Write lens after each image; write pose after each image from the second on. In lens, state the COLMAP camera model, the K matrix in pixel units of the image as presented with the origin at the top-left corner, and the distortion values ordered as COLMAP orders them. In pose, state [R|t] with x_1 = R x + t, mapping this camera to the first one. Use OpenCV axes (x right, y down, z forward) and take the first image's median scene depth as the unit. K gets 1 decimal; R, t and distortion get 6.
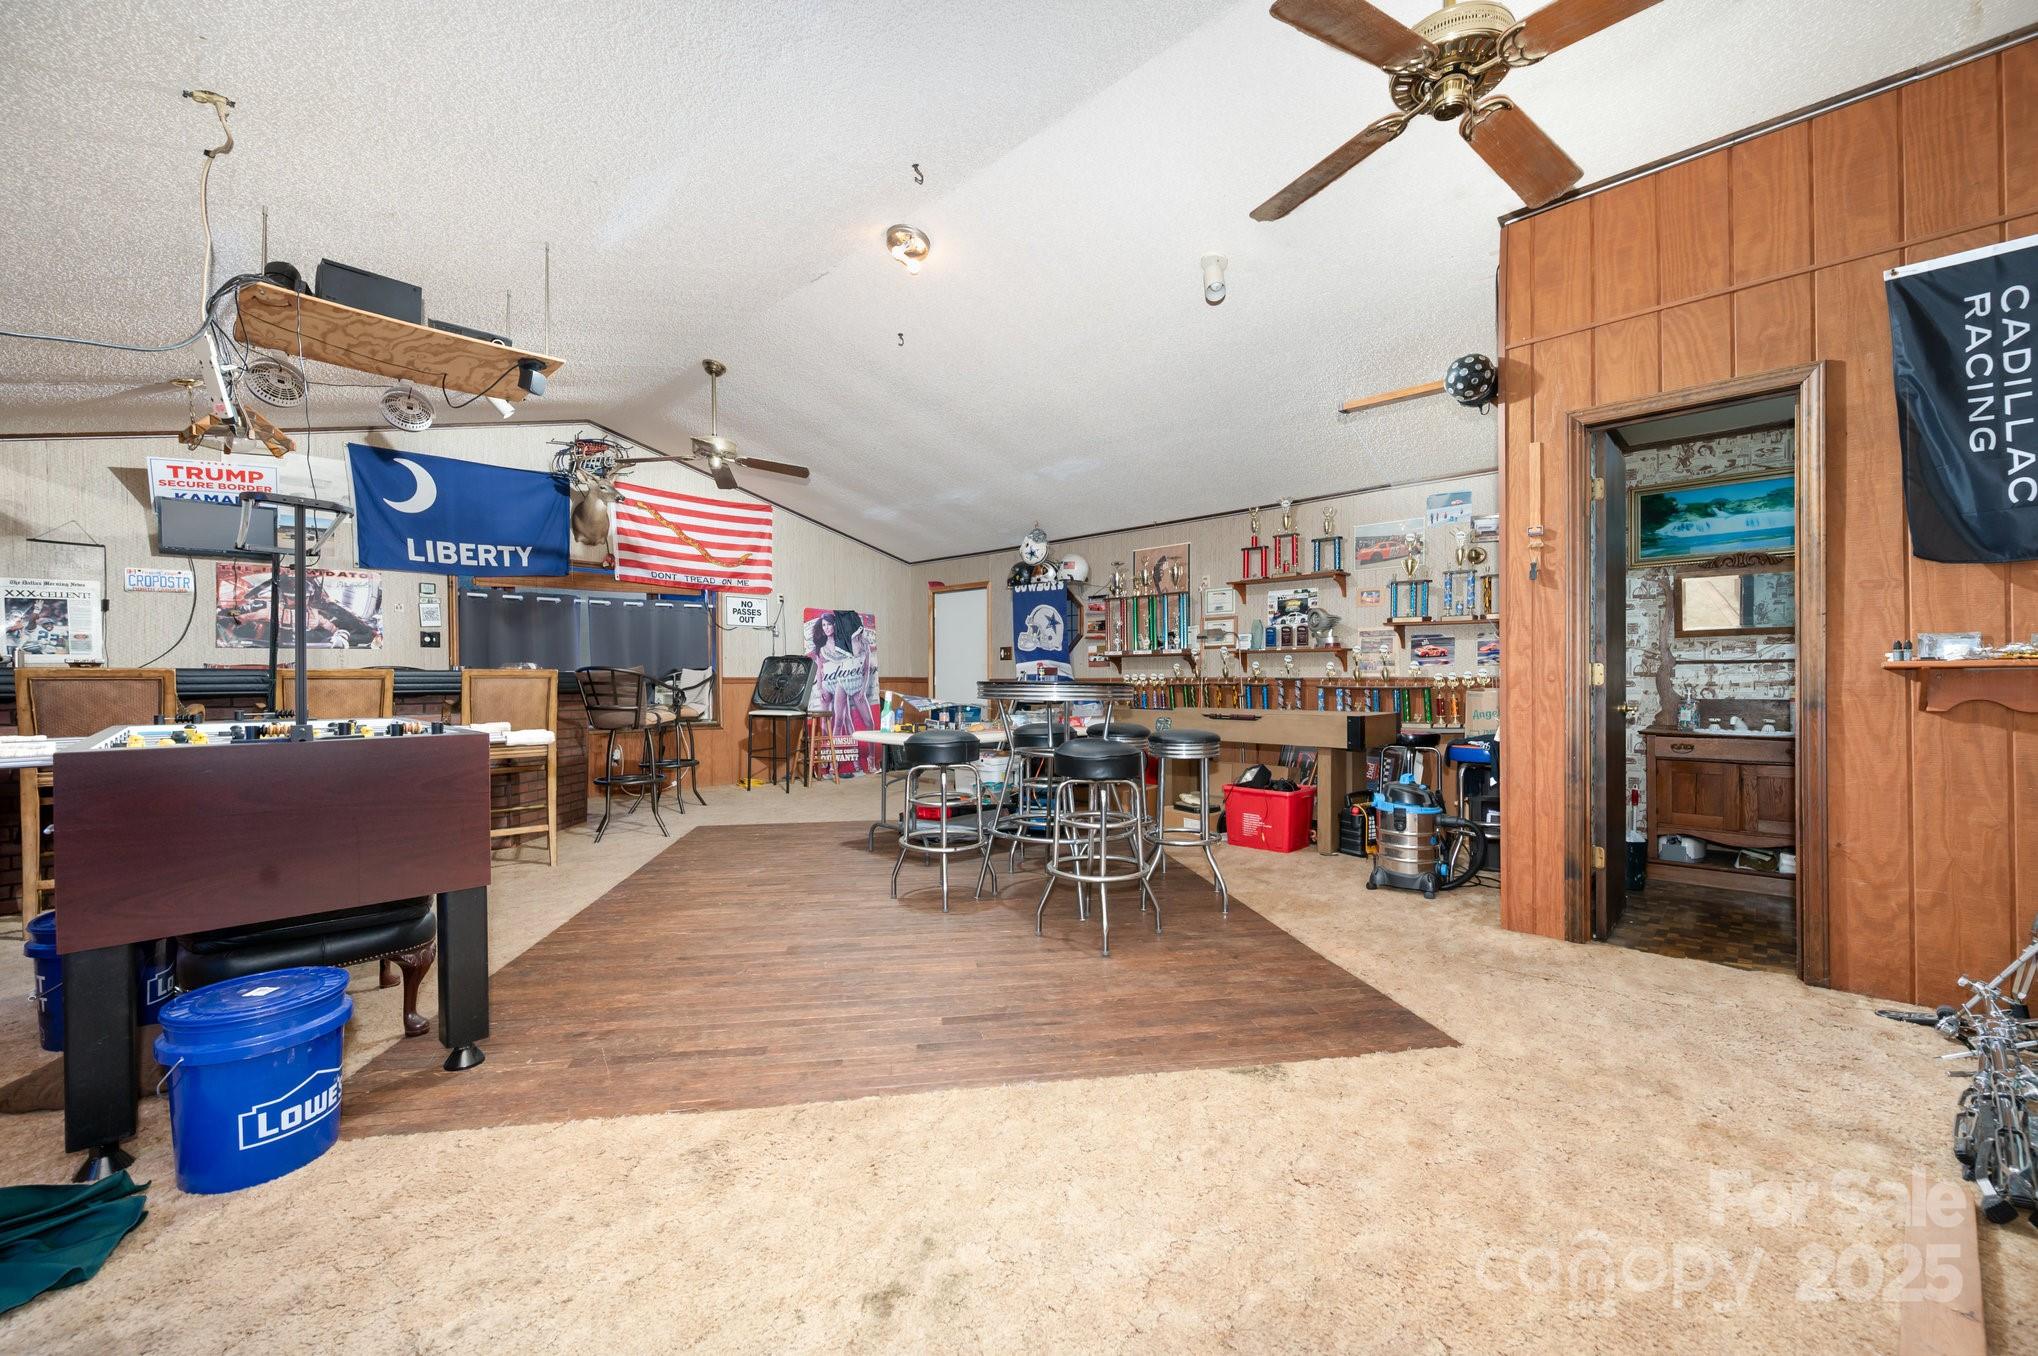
lens RADIAL K [[810.3, 0, 1019.4], [0, 810.3, 690.5], [0, 0, 1]] dist [-0.000555, -0.000012]
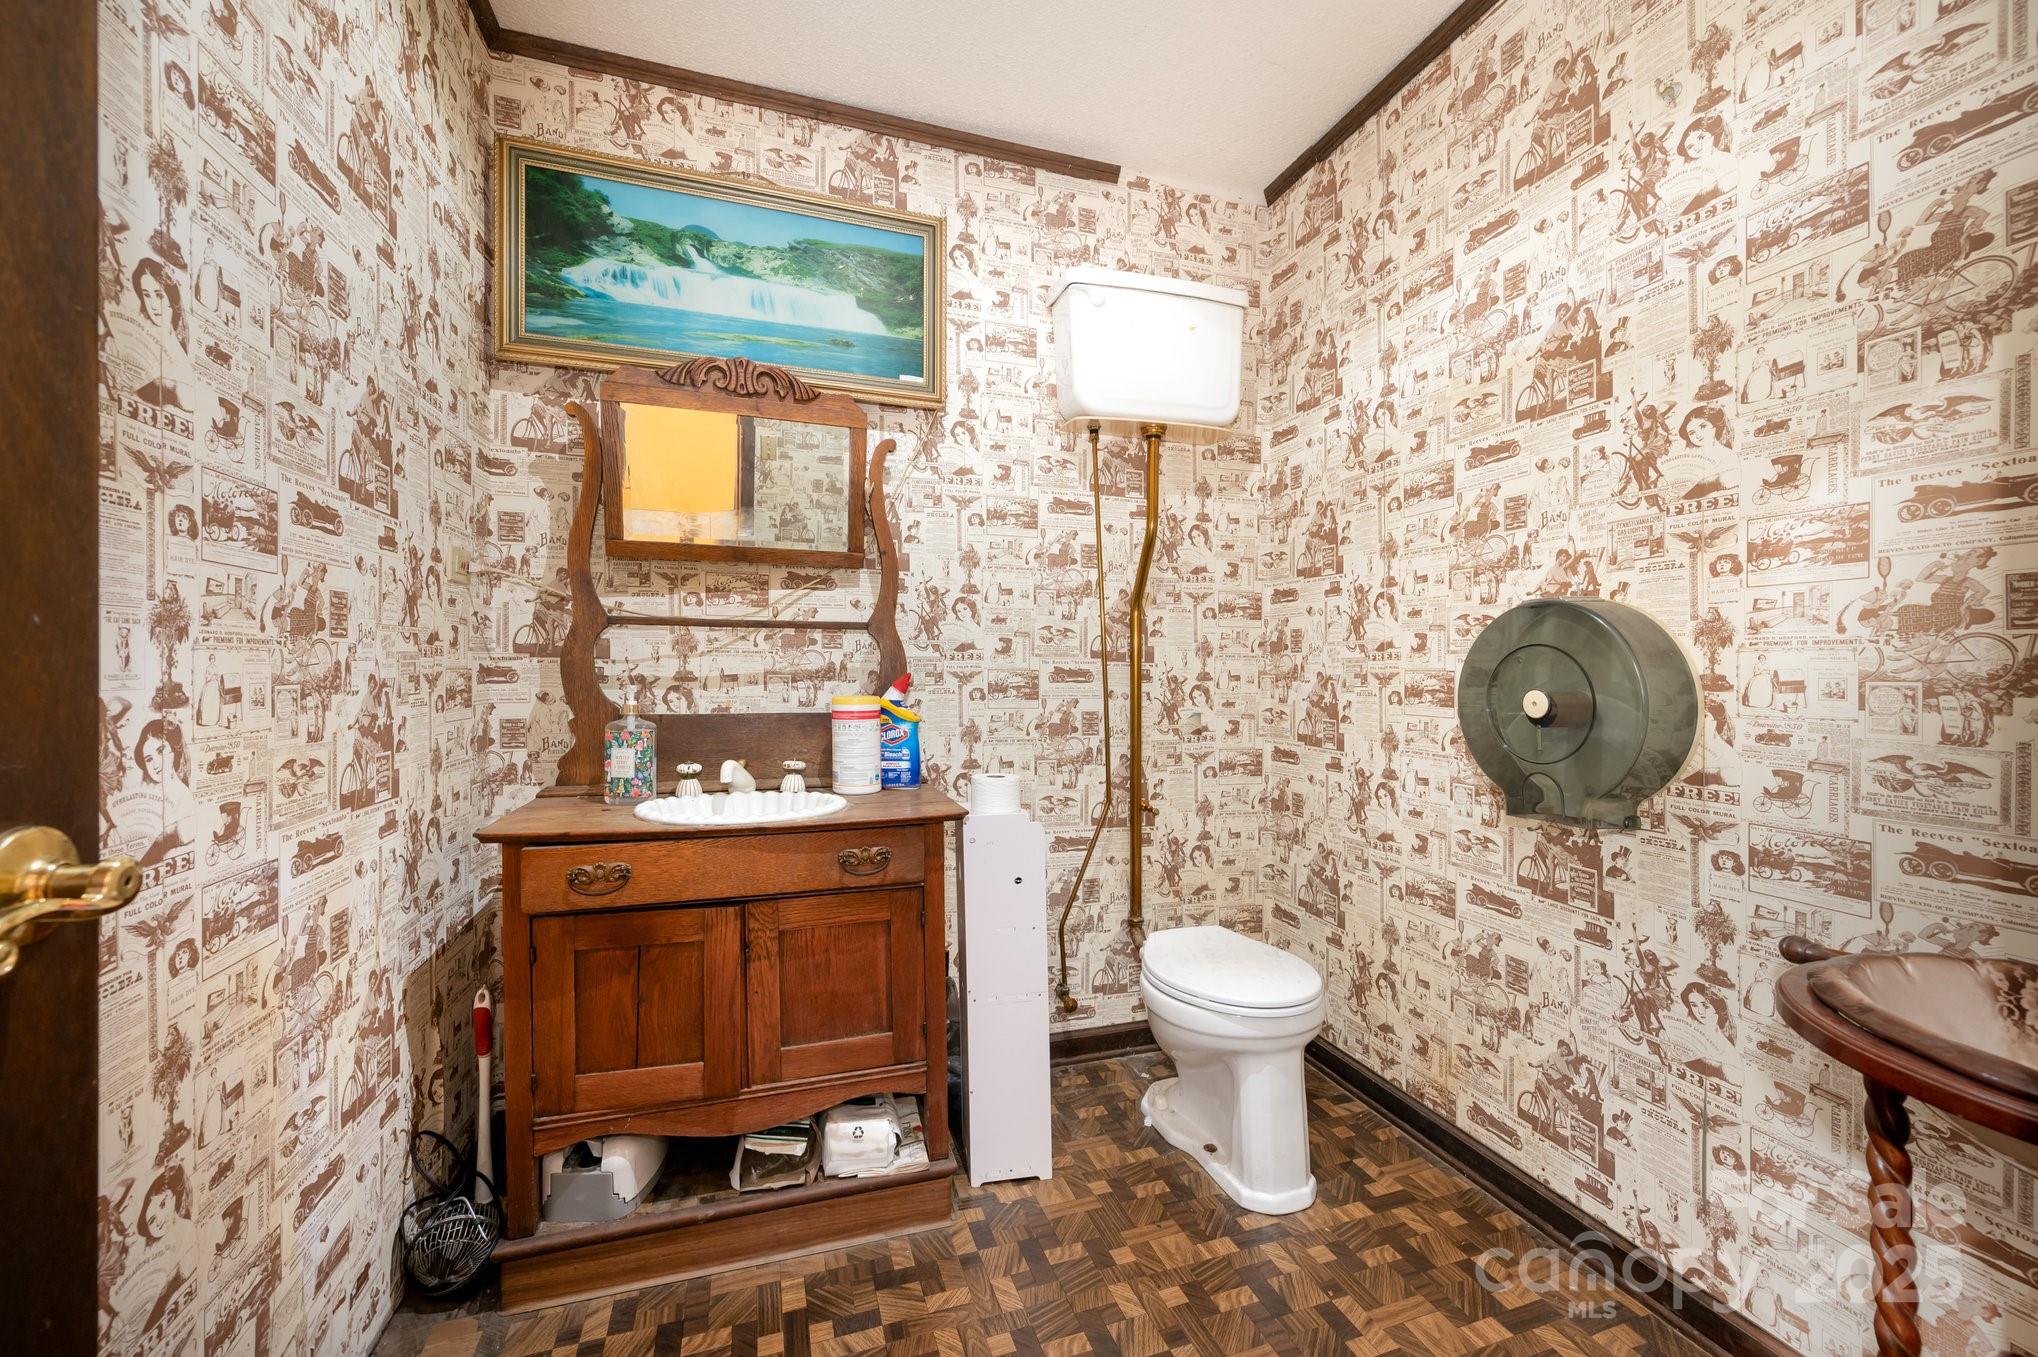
lens RADIAL K [[801.6, 0, 1022.6], [0, 801.6, 680.0], [0, 0, 1]] dist [-0.001930, -0.000553]
pose [[0.474147, -0.003146, 0.880440, 0.576412], [-0.001295, 0.999990, 0.004270, -0.008343], [-0.880445, -0.003165, 0.474138, 0.654453]]
